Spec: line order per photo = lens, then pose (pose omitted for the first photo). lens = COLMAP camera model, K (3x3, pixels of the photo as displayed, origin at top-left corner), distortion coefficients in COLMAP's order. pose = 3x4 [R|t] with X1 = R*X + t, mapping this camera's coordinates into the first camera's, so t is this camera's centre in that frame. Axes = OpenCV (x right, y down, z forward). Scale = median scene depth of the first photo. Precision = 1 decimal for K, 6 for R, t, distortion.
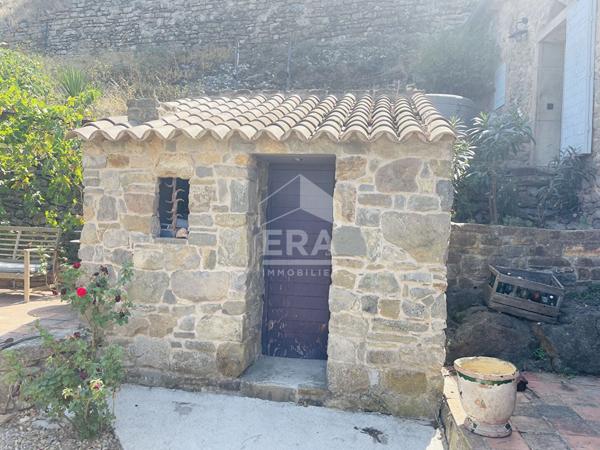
lens RADIAL K [[449.8, 0, 299.9], [0, 449.8, 227.0], [0, 0, 1]] dist [0.065568, -0.084103]
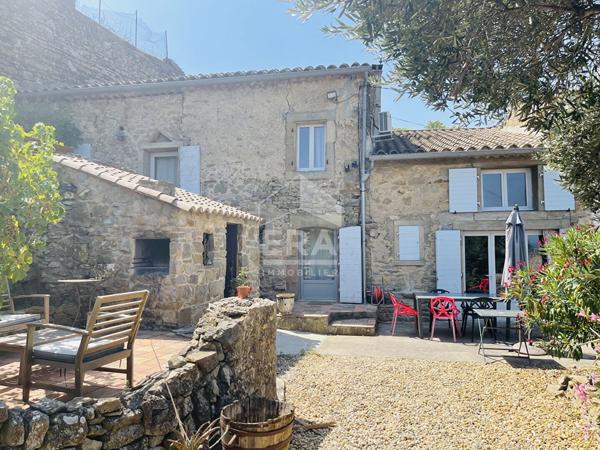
lens RADIAL K [[449.8, 0, 298.3], [0, 449.8, 229.0], [0, 0, 1]] dist [0.065568, -0.084103]
pose [[0.097585, 0.011716, 0.995158, -2.031039], [0.040058, 0.999074, -0.015691, -0.078656], [-0.994421, 0.041395, 0.097025, 0.429328]]
